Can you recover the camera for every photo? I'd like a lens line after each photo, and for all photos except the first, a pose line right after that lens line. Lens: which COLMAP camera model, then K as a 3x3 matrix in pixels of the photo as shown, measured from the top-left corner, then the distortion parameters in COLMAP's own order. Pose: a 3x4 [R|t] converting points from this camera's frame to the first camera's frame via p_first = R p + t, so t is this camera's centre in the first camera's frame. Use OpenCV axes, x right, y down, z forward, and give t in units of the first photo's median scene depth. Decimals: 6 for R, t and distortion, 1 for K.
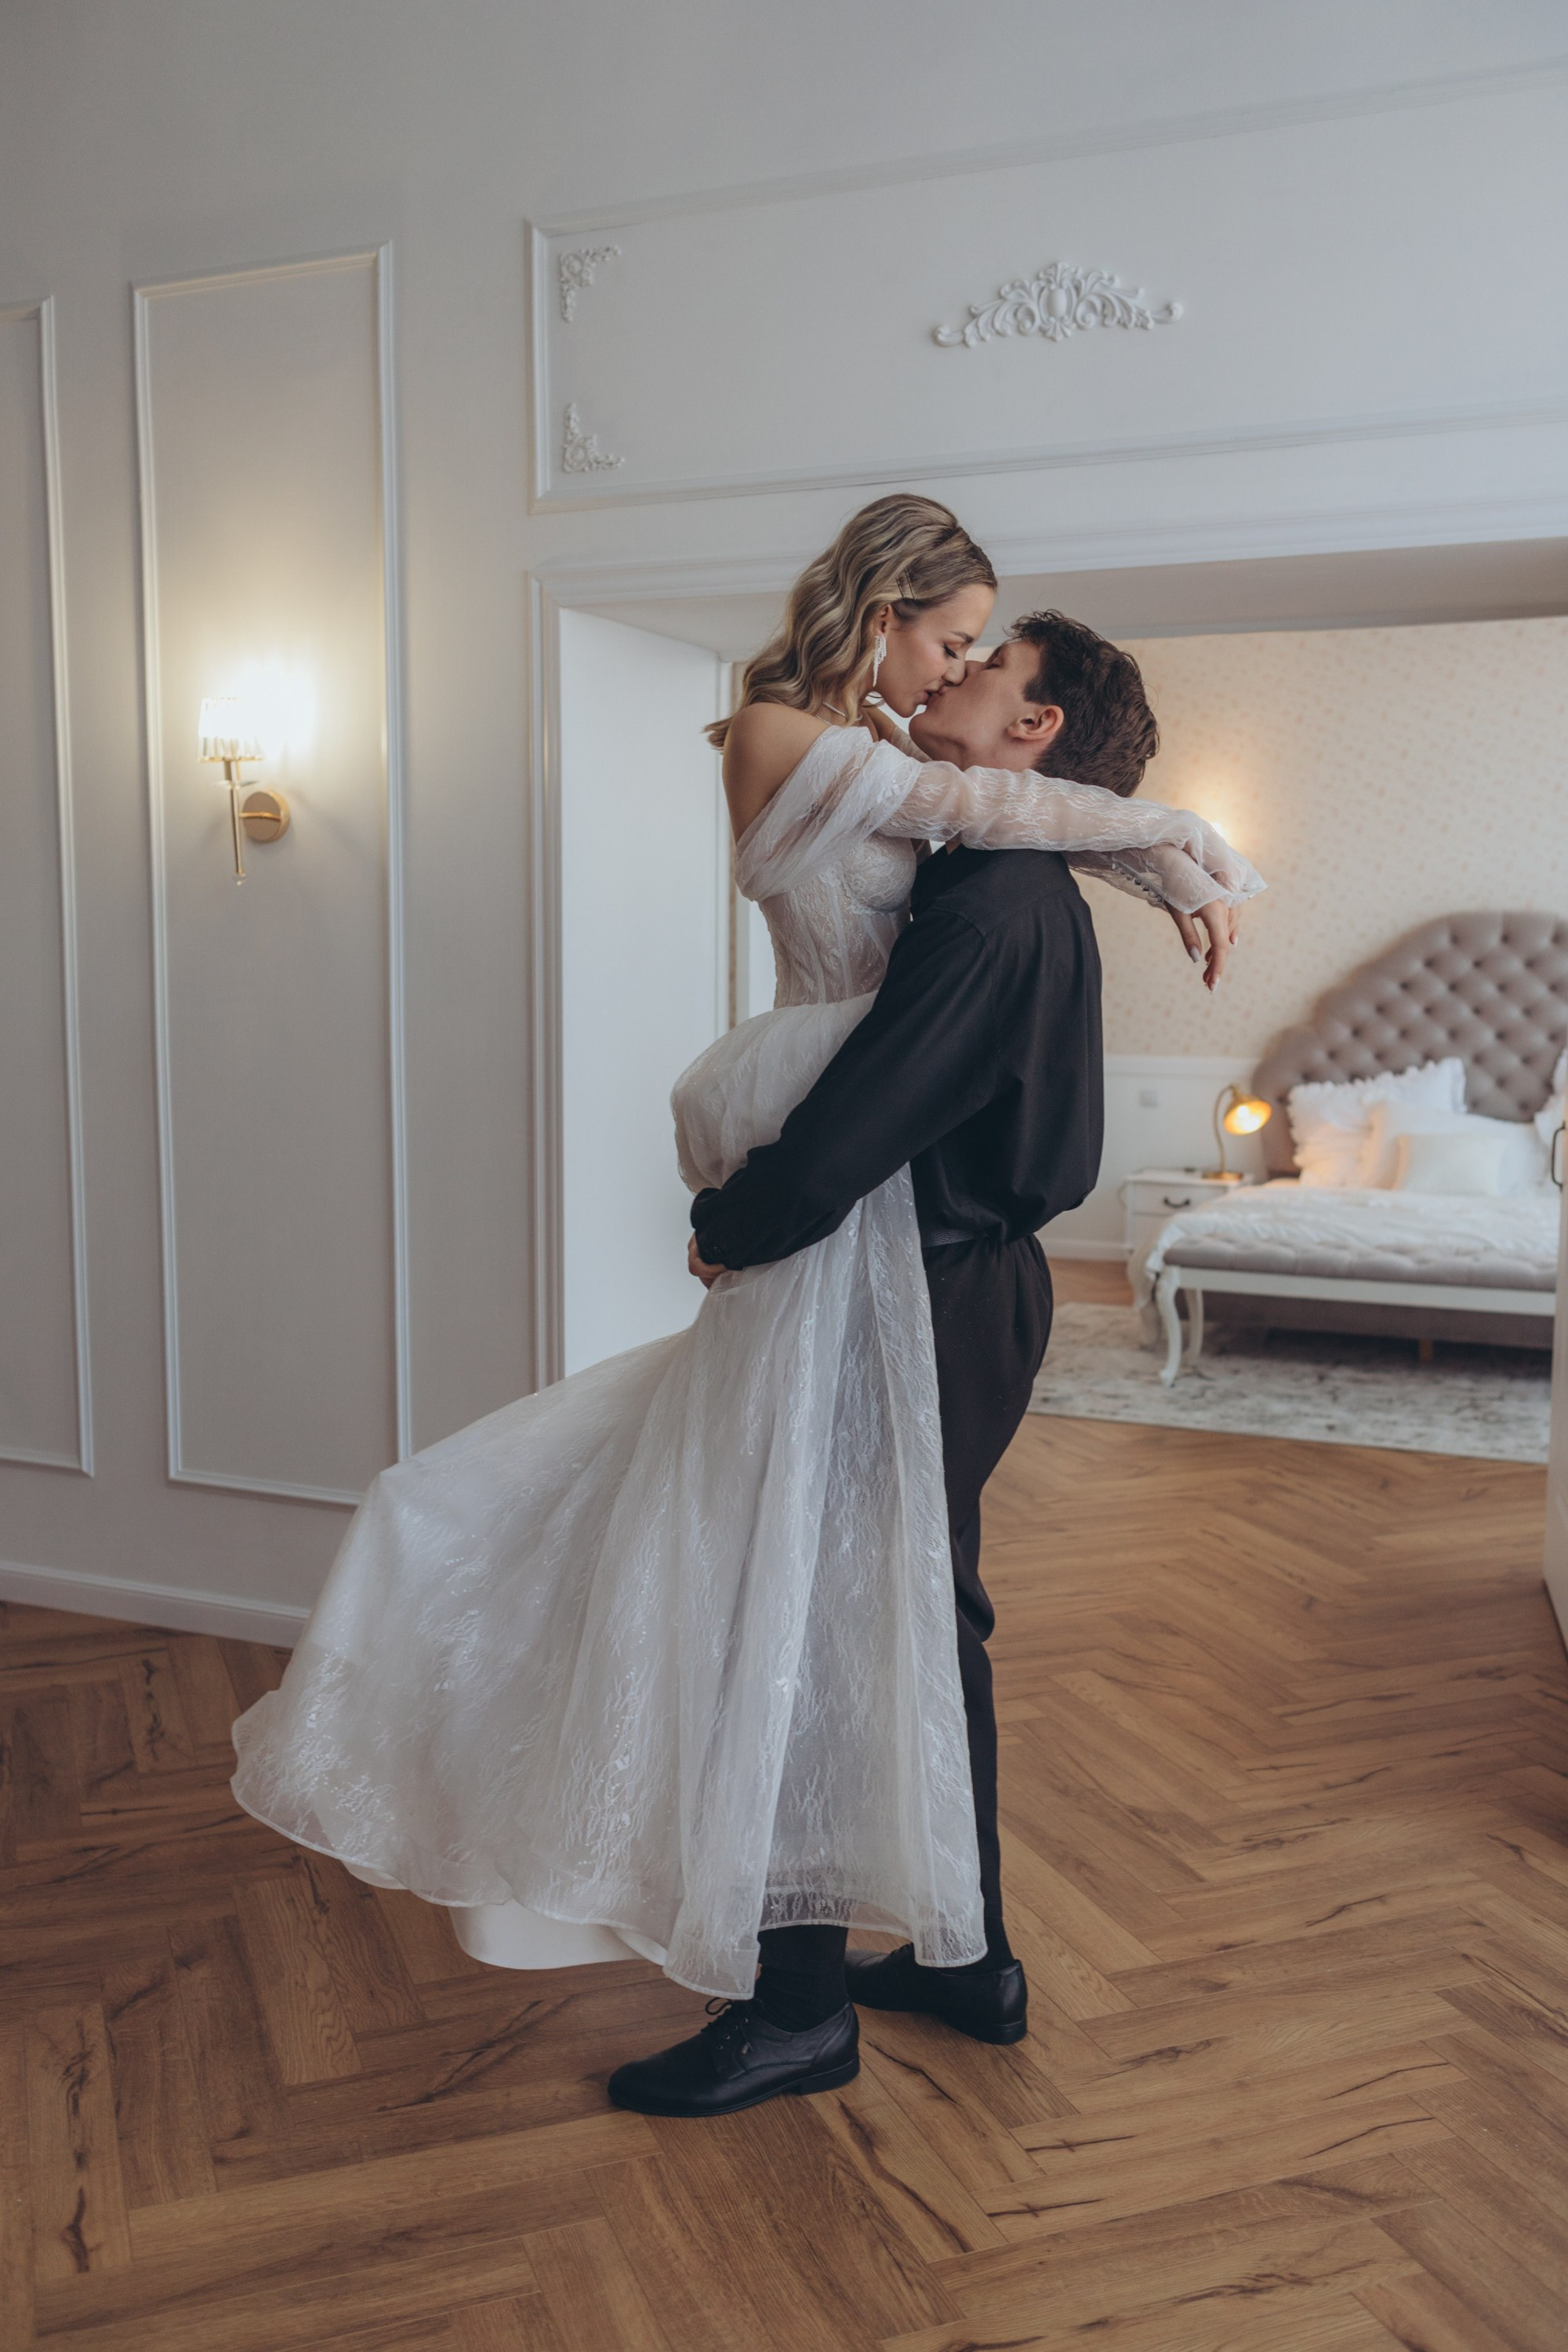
lens RADIAL K [[2094.0, 0, 778.1], [0, 2094.0, 1189.2], [0, 0, 1]] dist [-0.000639, 0.000015]
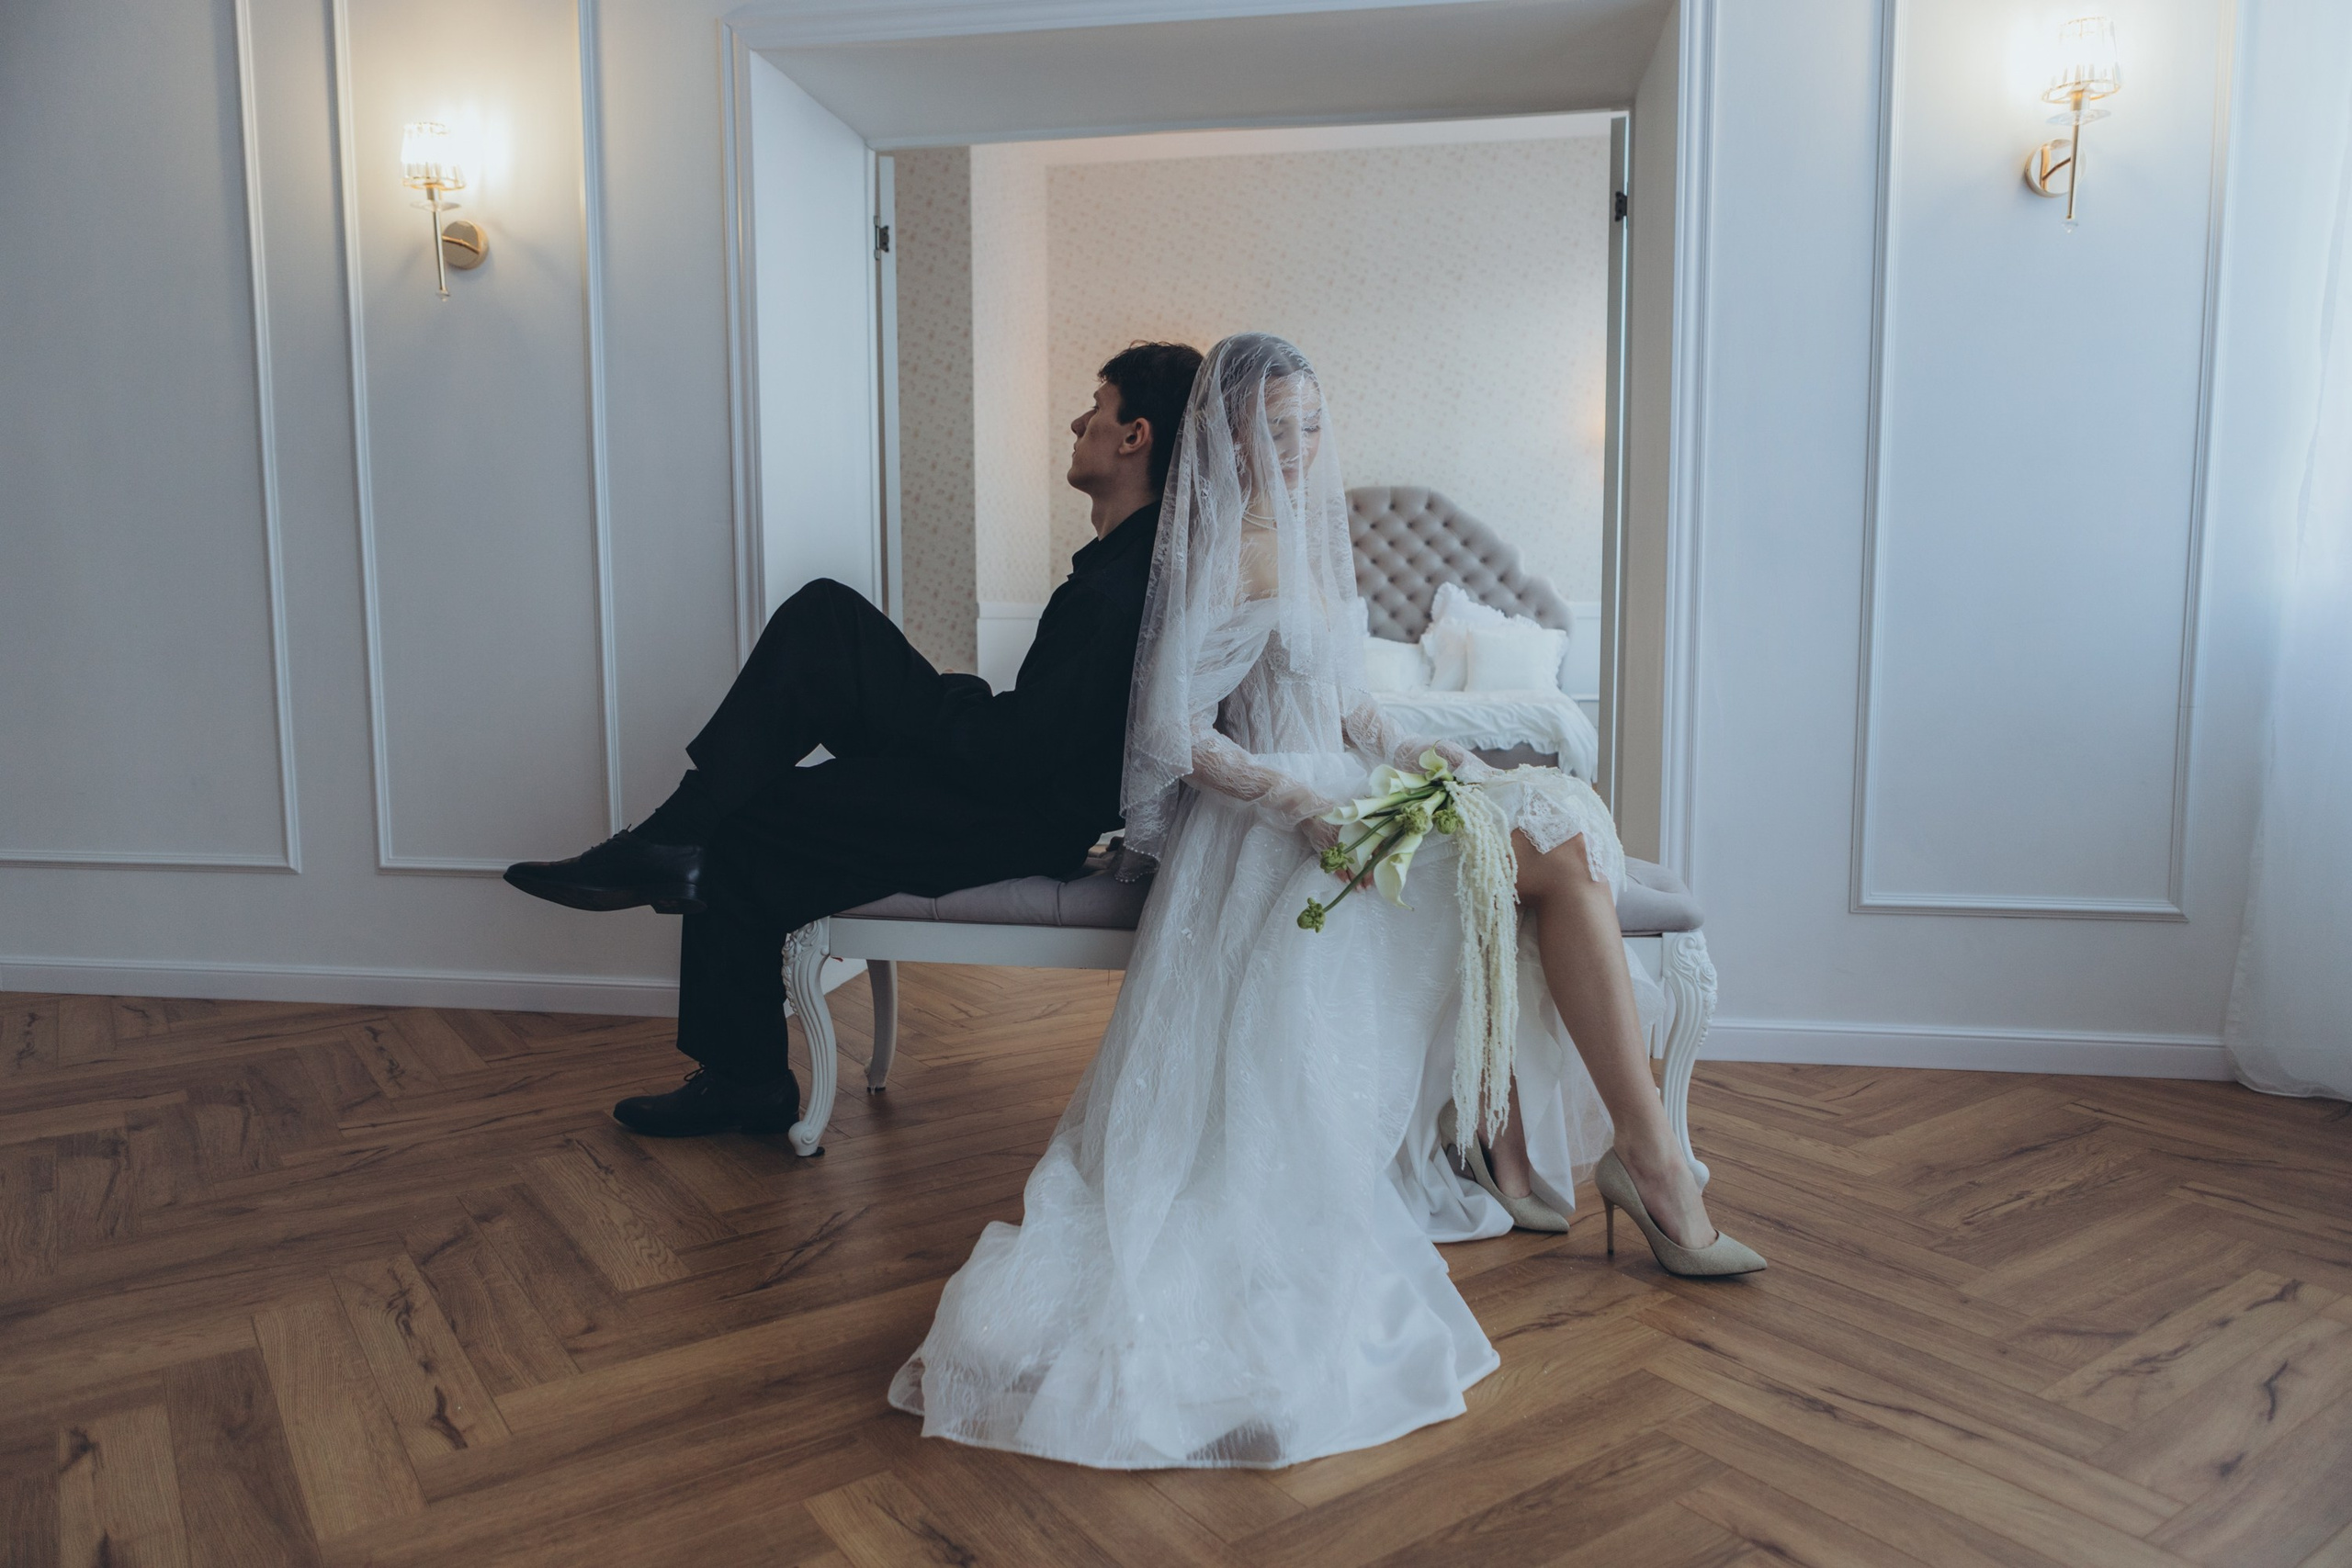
lens RADIAL K [[1591.2, 0, 1165.9], [0, 1591.2, 789.5], [0, 0, 1]] dist [-0.015112, 0.006465]
pose [[0.969484, -0.035035, 0.242639, -0.117729], [0.036383, 0.999337, -0.001076, 0.143670], [-0.242440, 0.009871, 0.970116, 0.126493]]
